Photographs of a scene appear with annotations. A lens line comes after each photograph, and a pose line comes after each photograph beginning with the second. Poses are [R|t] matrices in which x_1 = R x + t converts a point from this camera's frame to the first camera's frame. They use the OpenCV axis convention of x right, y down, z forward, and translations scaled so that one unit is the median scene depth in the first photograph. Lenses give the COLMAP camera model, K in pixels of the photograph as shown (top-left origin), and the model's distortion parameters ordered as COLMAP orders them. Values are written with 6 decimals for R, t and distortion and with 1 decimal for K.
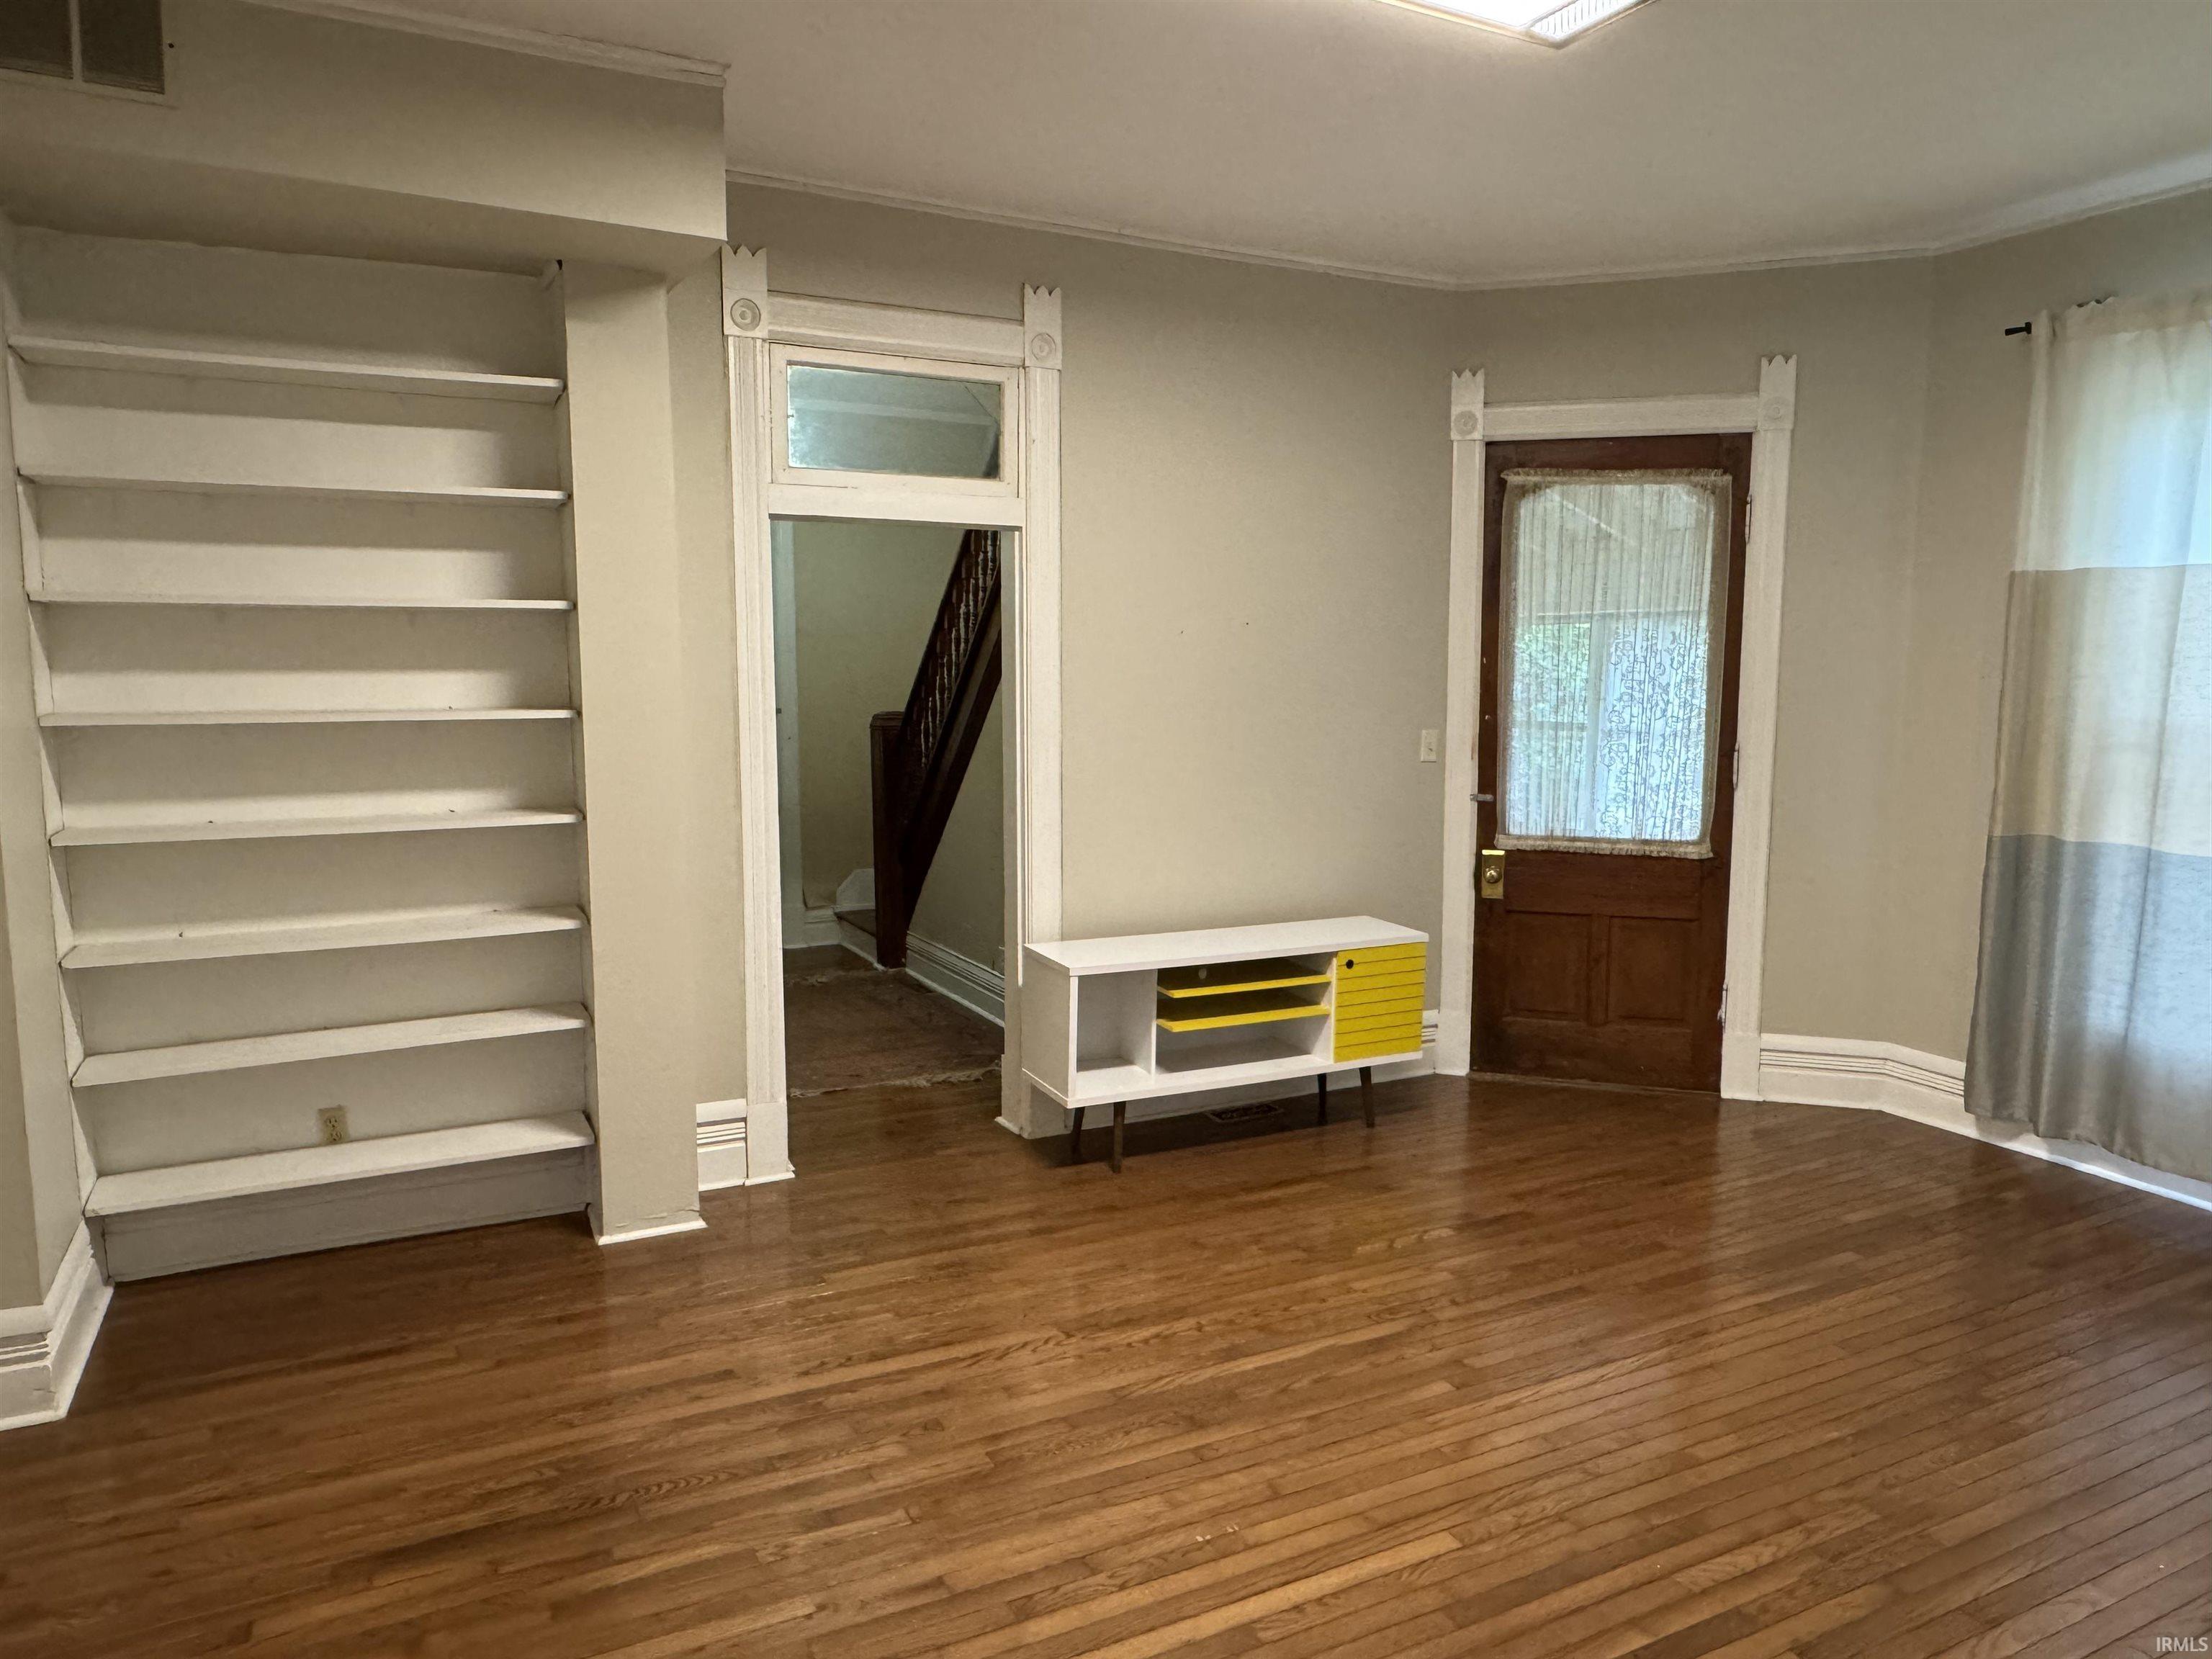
lens RADIAL K [[1449.9, 0, 1106.7], [0, 1449.9, 807.6], [0, 0, 1]] dist [0.002321, -0.001651]
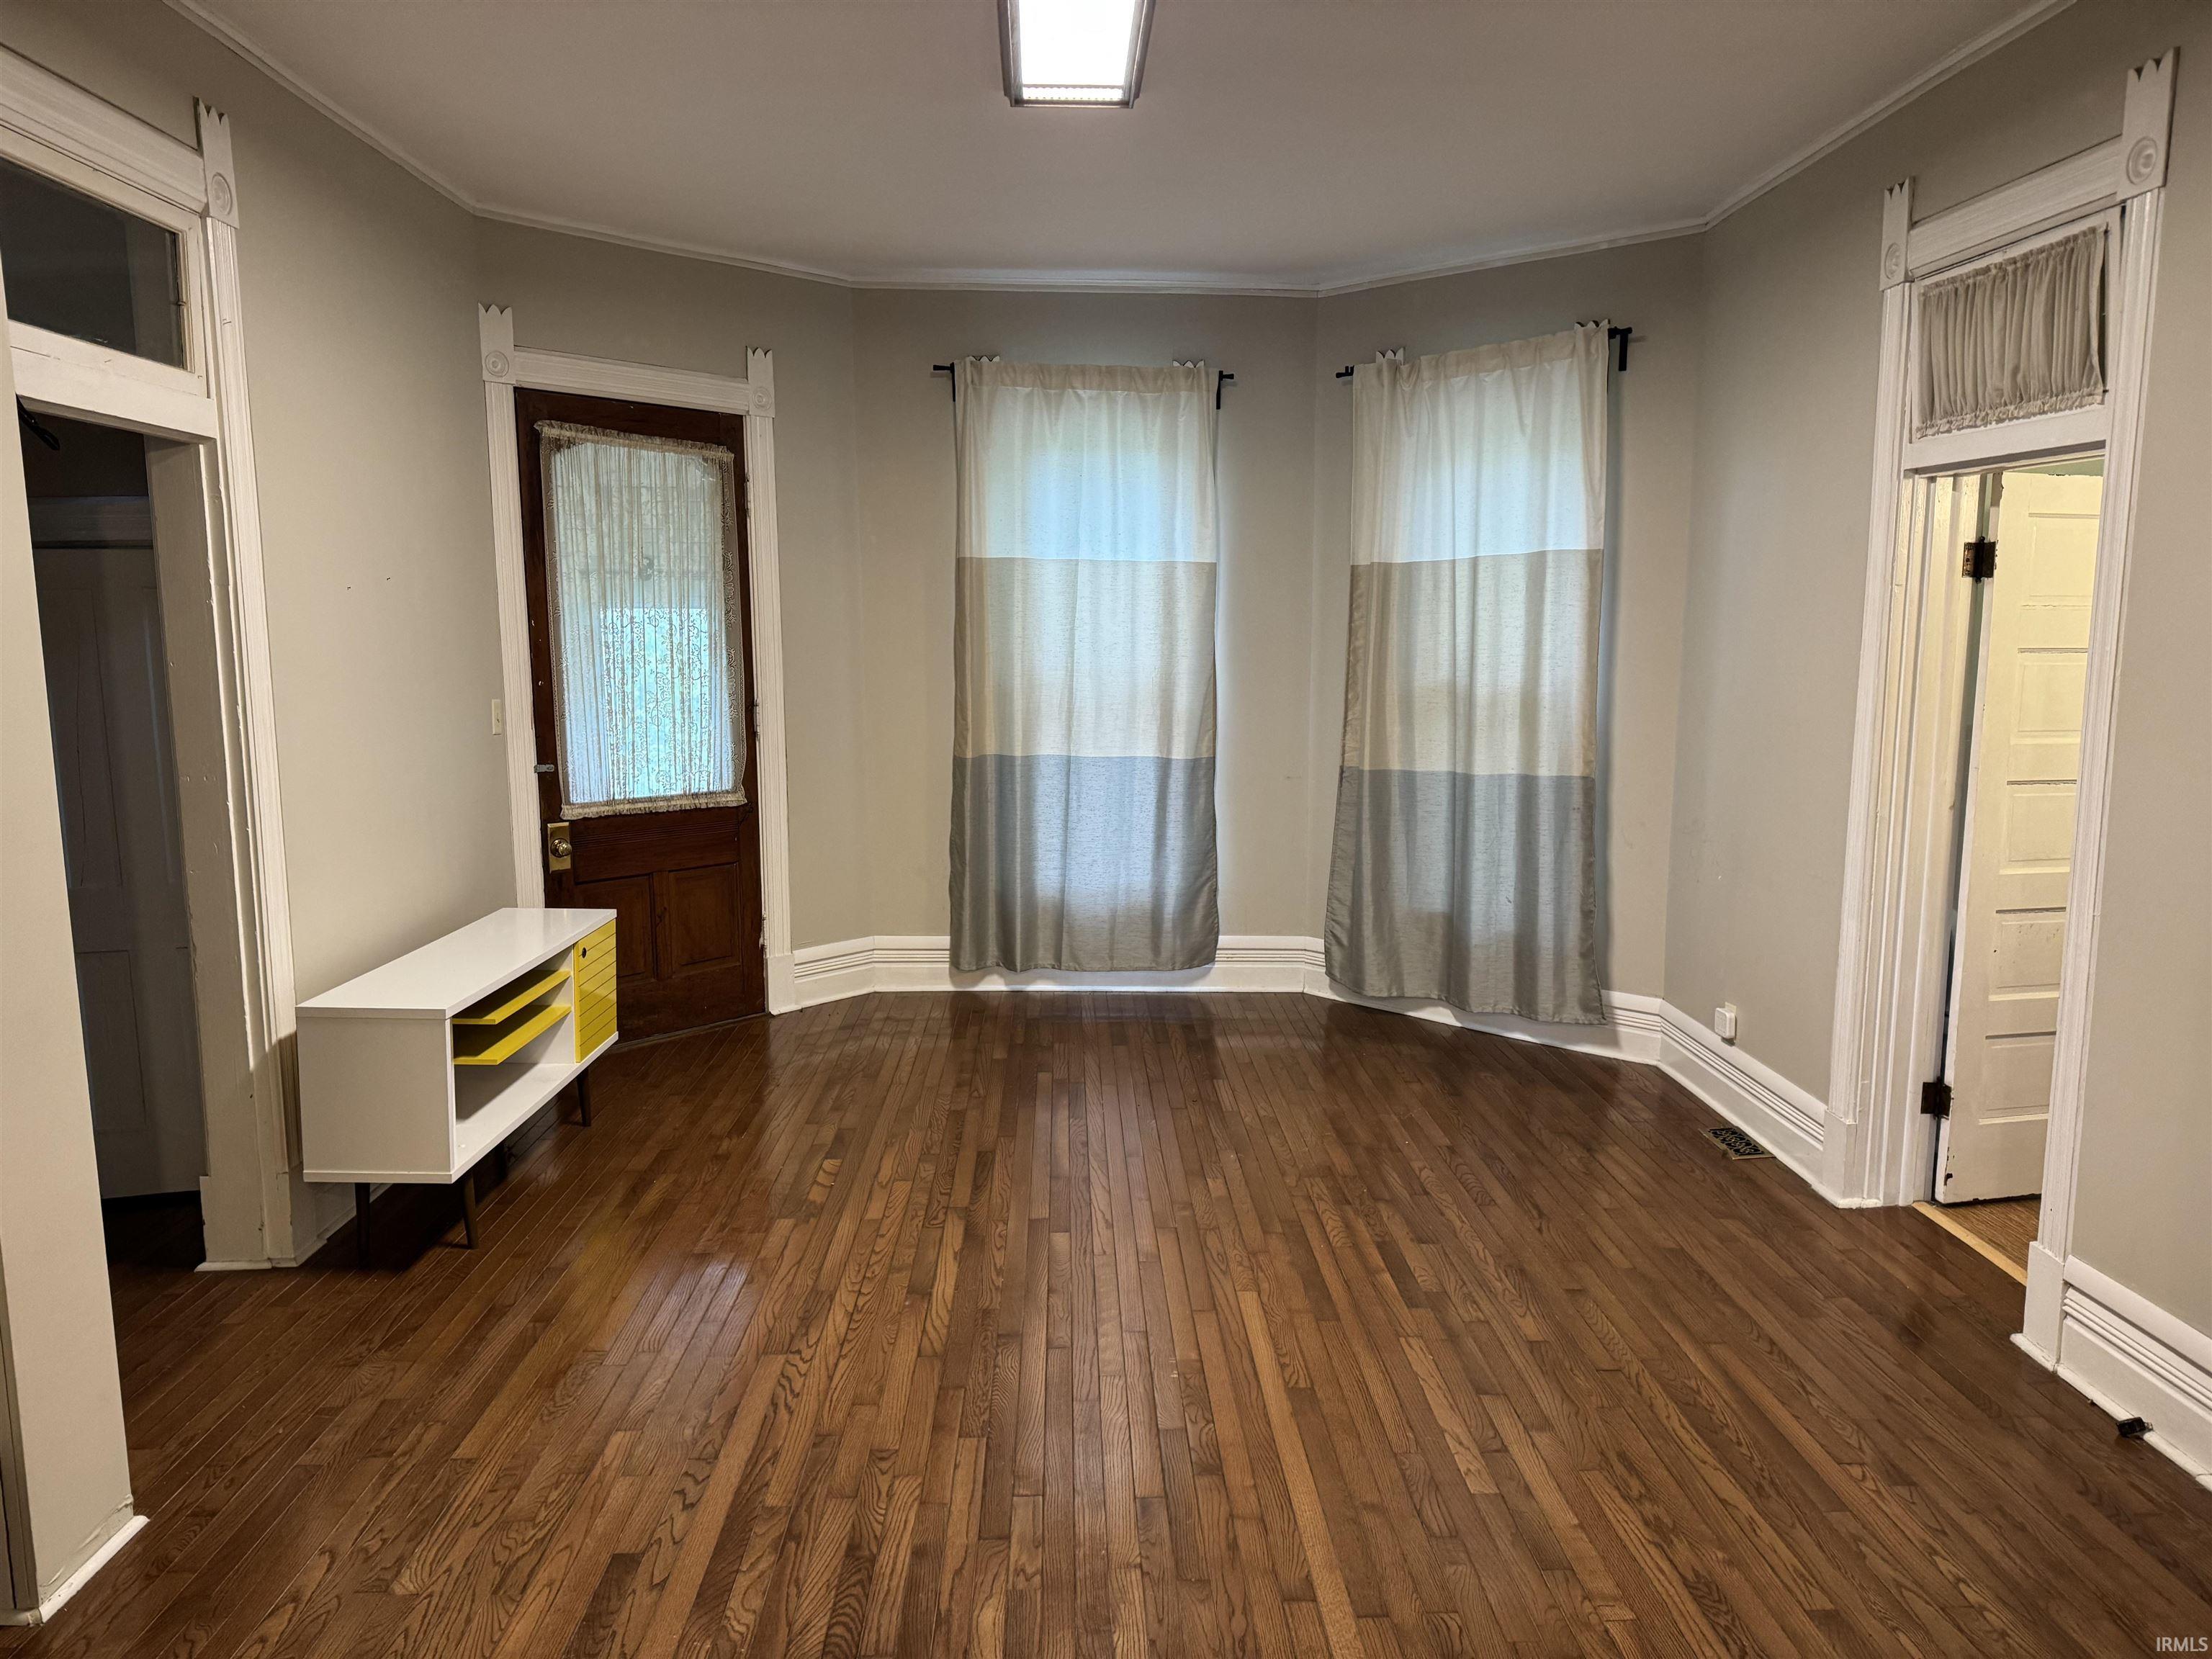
lens RADIAL K [[1524.3, 0, 1110.4], [0, 1524.3, 847.8], [0, 0, 1]] dist [0.012650, -0.014709]
pose [[0.427524, -0.131407, 0.894402, -0.579688], [0.089318, 0.990678, 0.102858, -0.030115], [-0.899581, 0.035912, 0.435276, 0.282482]]
